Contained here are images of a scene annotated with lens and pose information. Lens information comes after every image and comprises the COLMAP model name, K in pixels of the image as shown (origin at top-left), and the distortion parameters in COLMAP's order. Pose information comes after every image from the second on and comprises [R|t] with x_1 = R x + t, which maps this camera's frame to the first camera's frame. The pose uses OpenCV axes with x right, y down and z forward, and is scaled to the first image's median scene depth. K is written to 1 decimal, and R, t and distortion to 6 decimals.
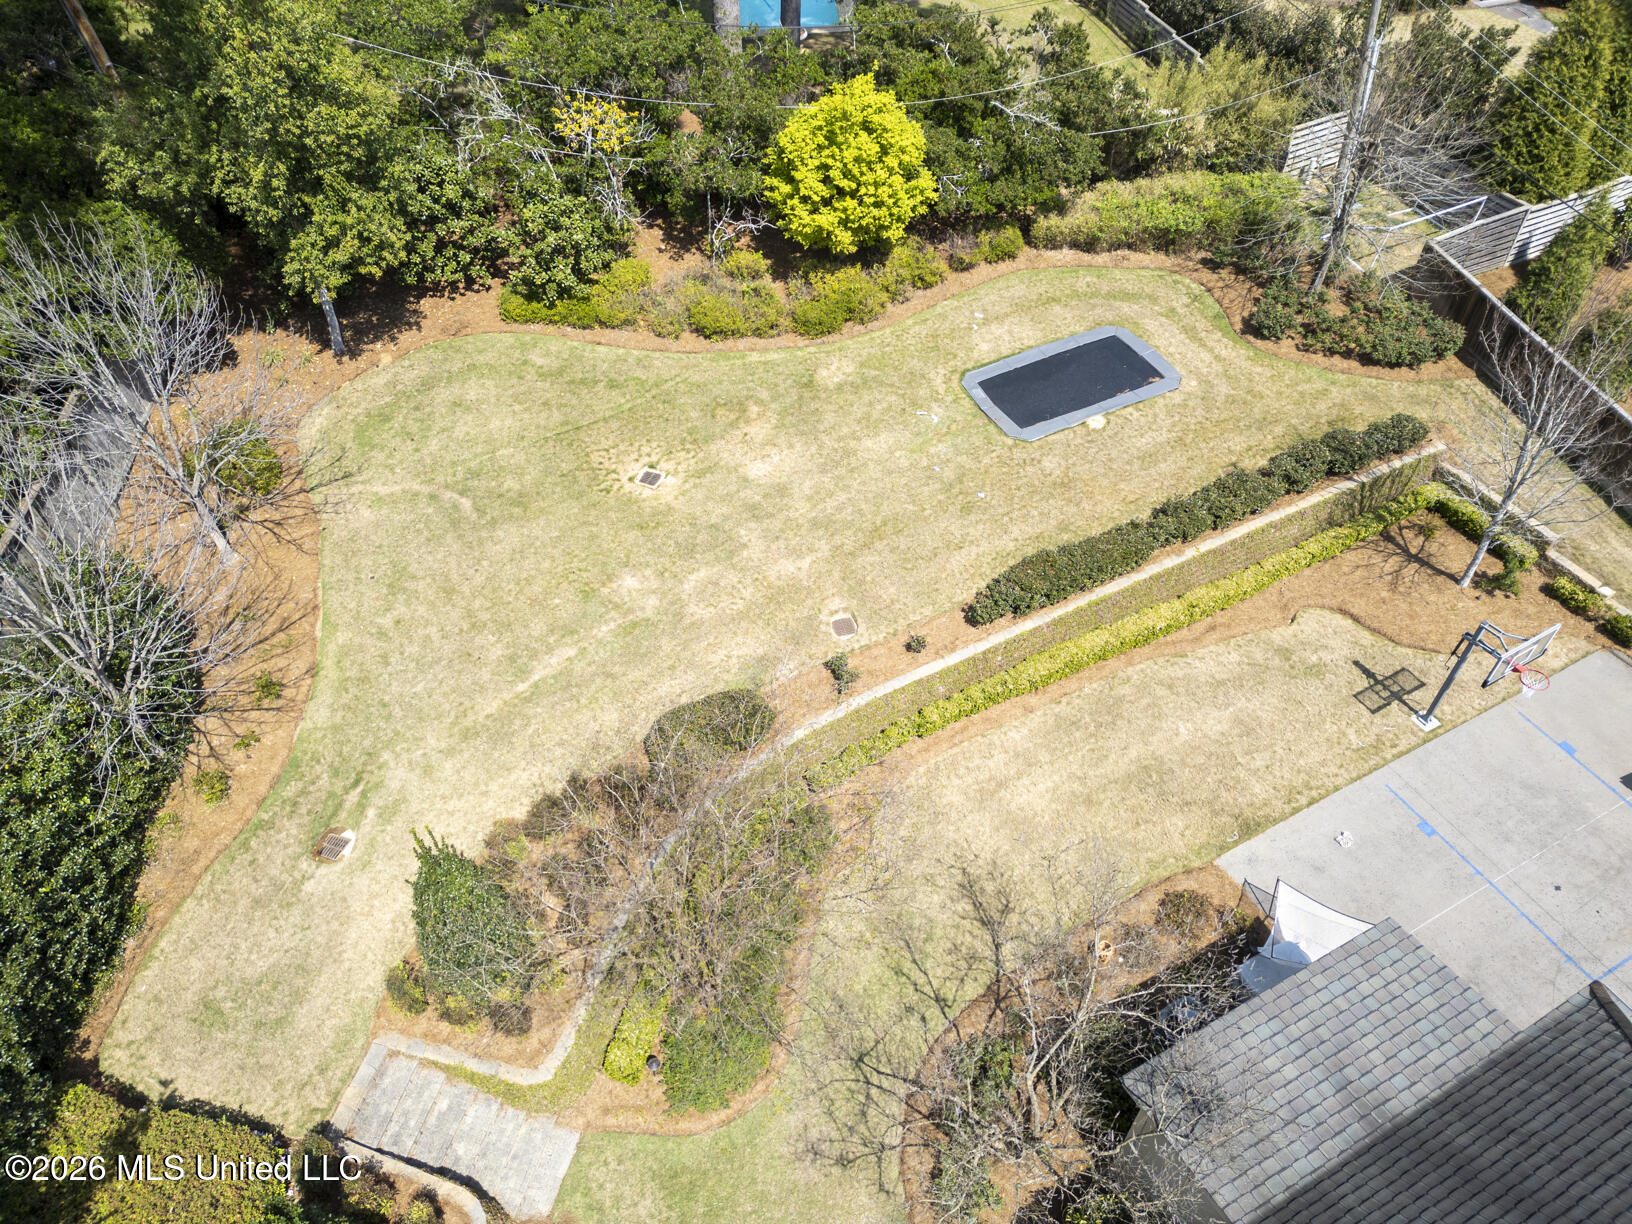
lens RADIAL K [[1143.1, 0, 816.0], [0, 1143.1, 612.0], [0, 0, 1]] dist [0.031722, 0.000317]
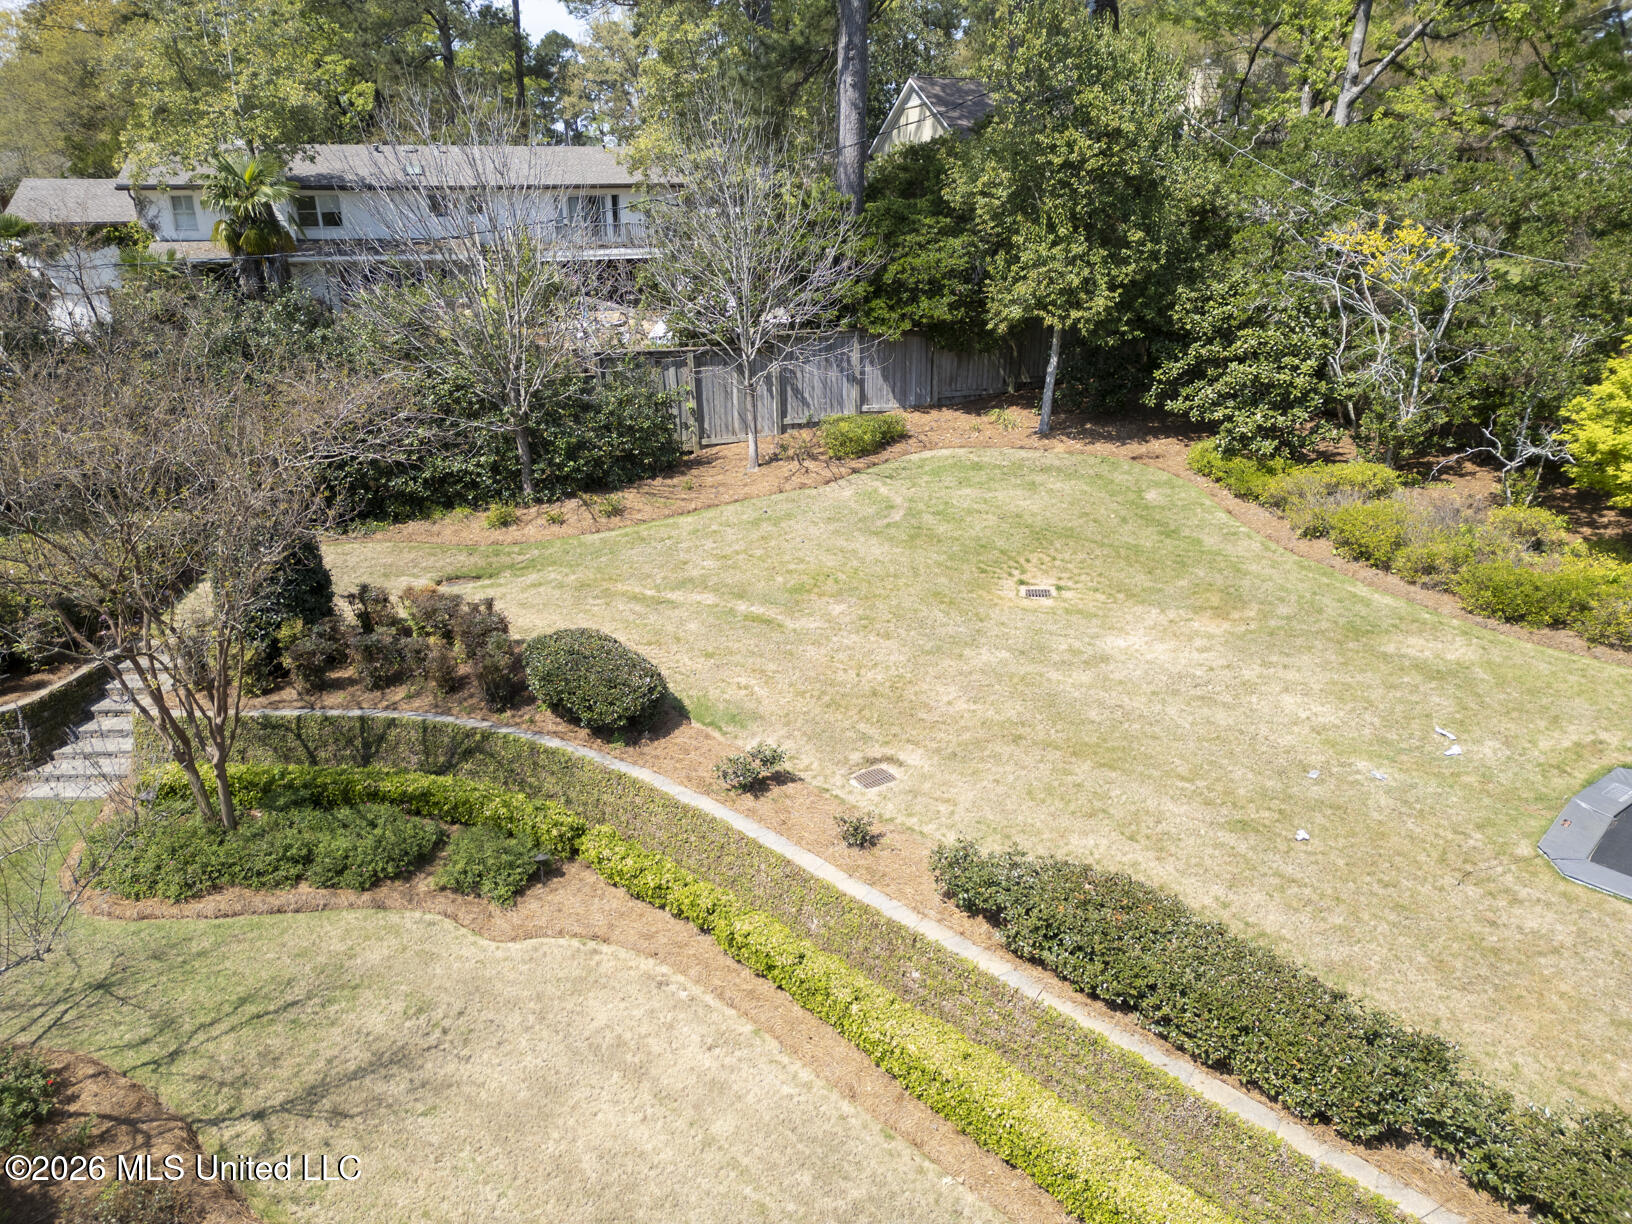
lens RADIAL K [[1120.2, 0, 816.0], [0, 1120.2, 612.0], [0, 0, 1]] dist [0.076093, -0.084412]
pose [[0.260165, 0.344460, -0.902032, 0.422677], [-0.696178, 0.714254, 0.071960, -0.056342], [0.669067, 0.609253, 0.425629, 0.565600]]
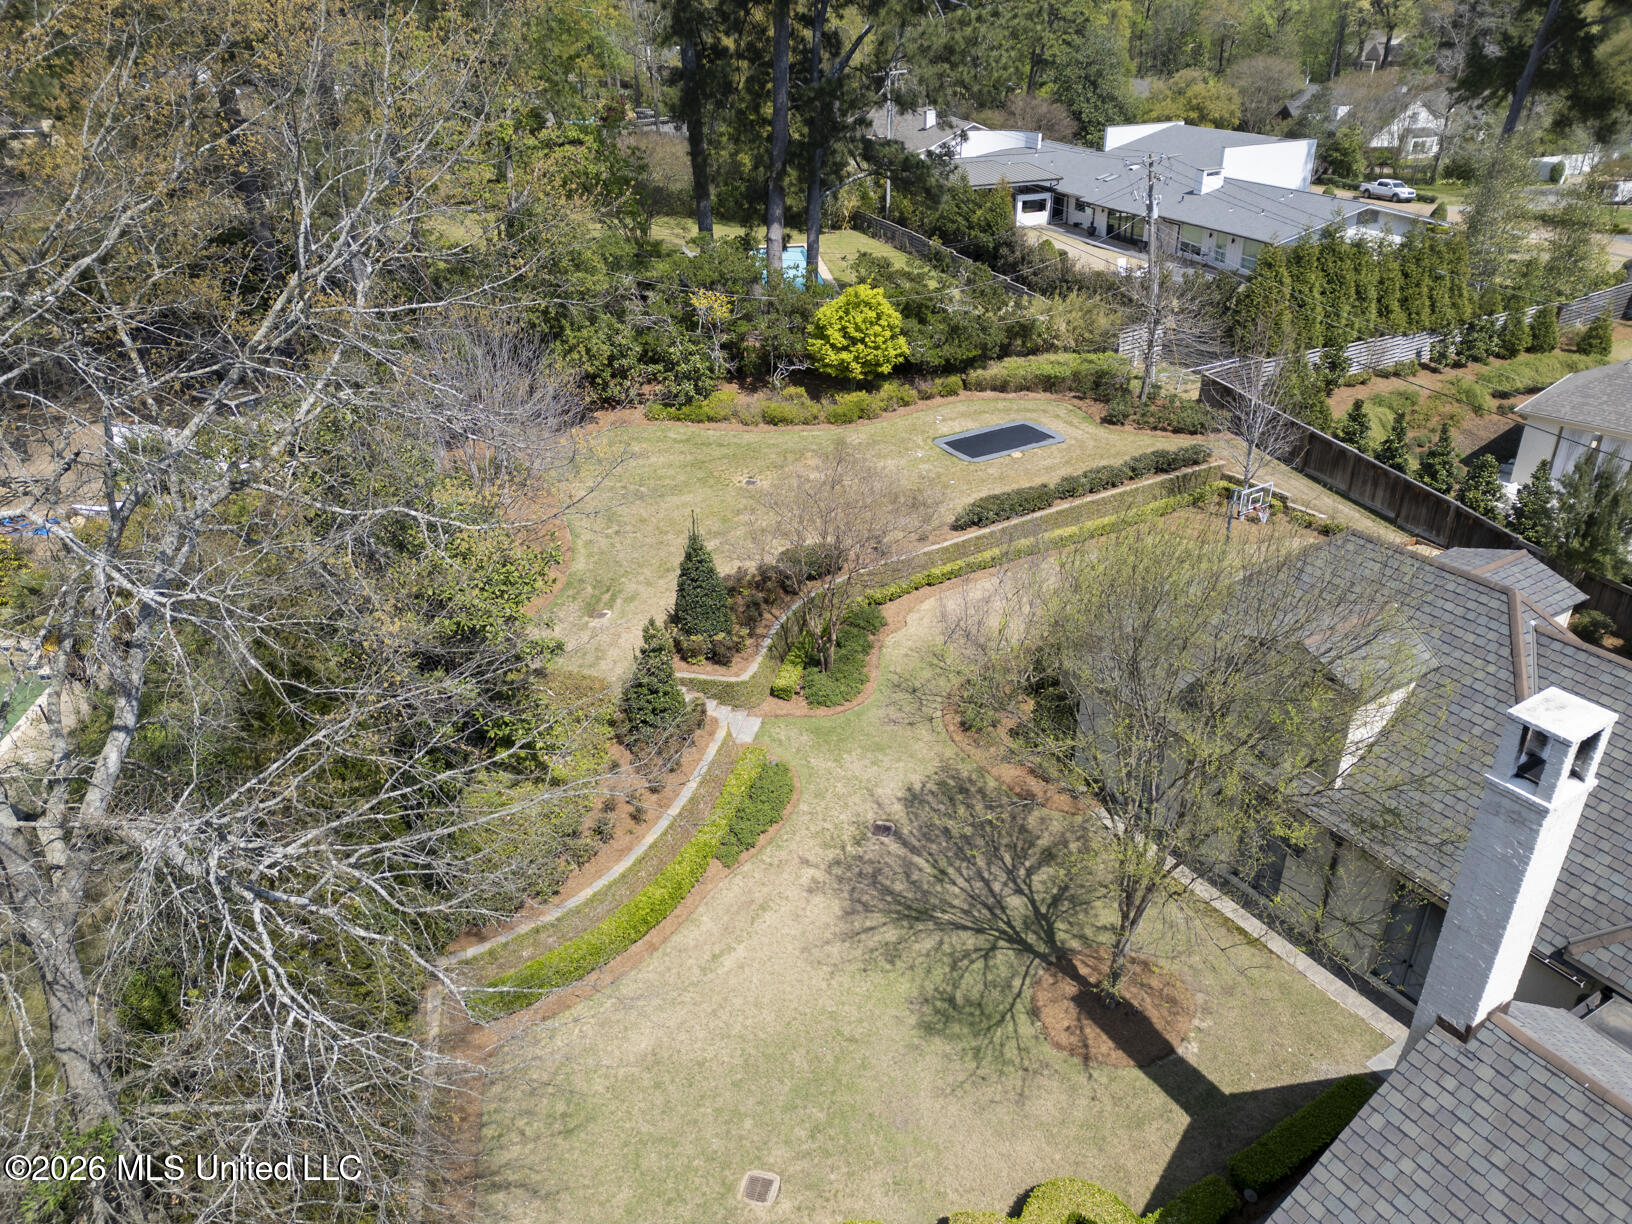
lens RADIAL K [[1120.2, 0, 816.0], [0, 1120.2, 612.0], [0, 0, 1]] dist [0.076093, -0.084412]
pose [[0.998347, -0.025612, 0.051454, -0.127572], [0.040712, 0.947043, -0.318514, 0.527454], [-0.040571, 0.320083, 0.946521, -0.430044]]
